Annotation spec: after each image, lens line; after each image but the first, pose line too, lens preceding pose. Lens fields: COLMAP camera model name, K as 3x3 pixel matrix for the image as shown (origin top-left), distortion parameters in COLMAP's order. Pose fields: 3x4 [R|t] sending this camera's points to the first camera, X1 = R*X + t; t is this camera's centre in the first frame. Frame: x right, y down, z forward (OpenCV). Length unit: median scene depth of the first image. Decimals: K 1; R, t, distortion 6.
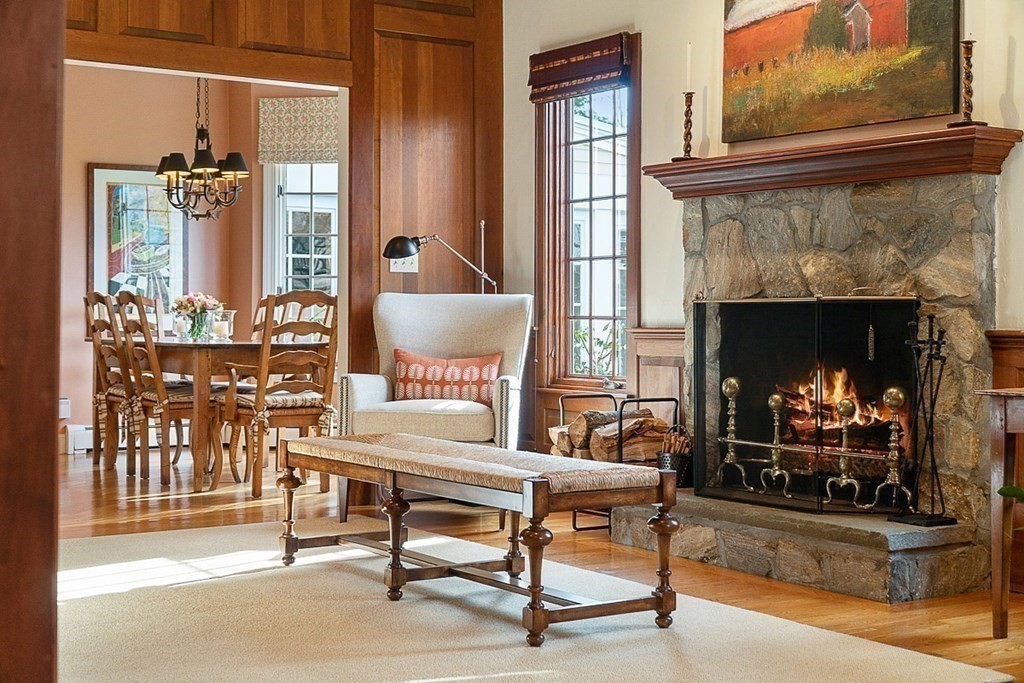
lens RADIAL K [[1502.8, 0, 510.9], [0, 1502.8, 315.8], [0, 0, 1]] dist [0.154156, -0.625559]
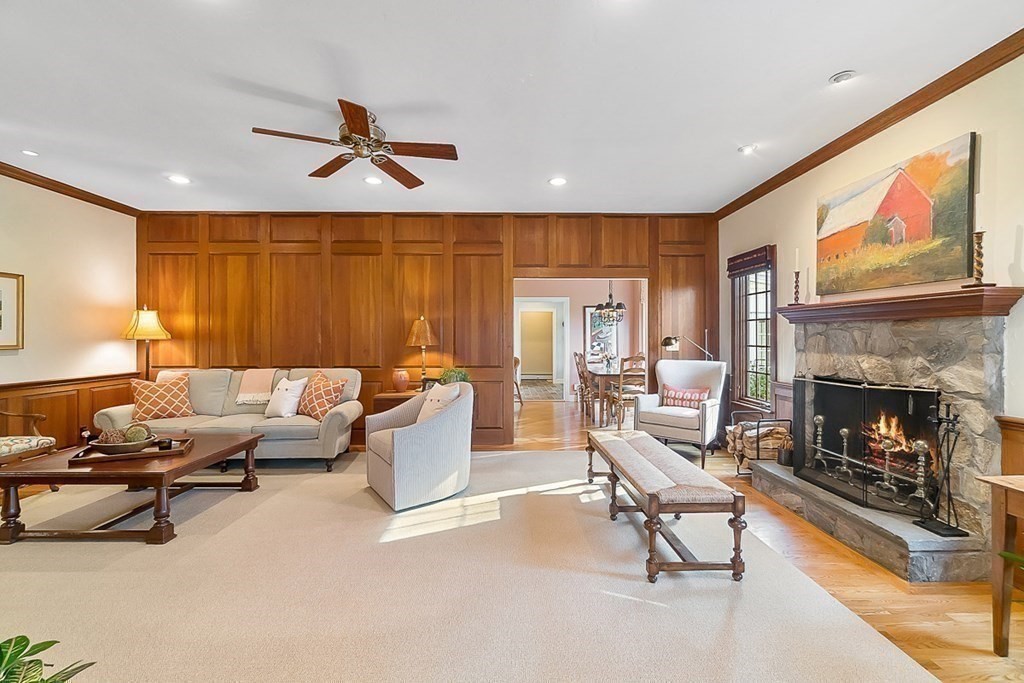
lens RADIAL K [[440.7, 0, 512.0], [0, 440.7, 341.5], [0, 0, 1]] dist [-0.003824, 0.000151]
pose [[0.847566, -0.002013, -0.530687, 0.115351], [0.006596, 0.999956, 0.006741, -0.064585], [0.530650, -0.009214, 0.847541, 0.310621]]
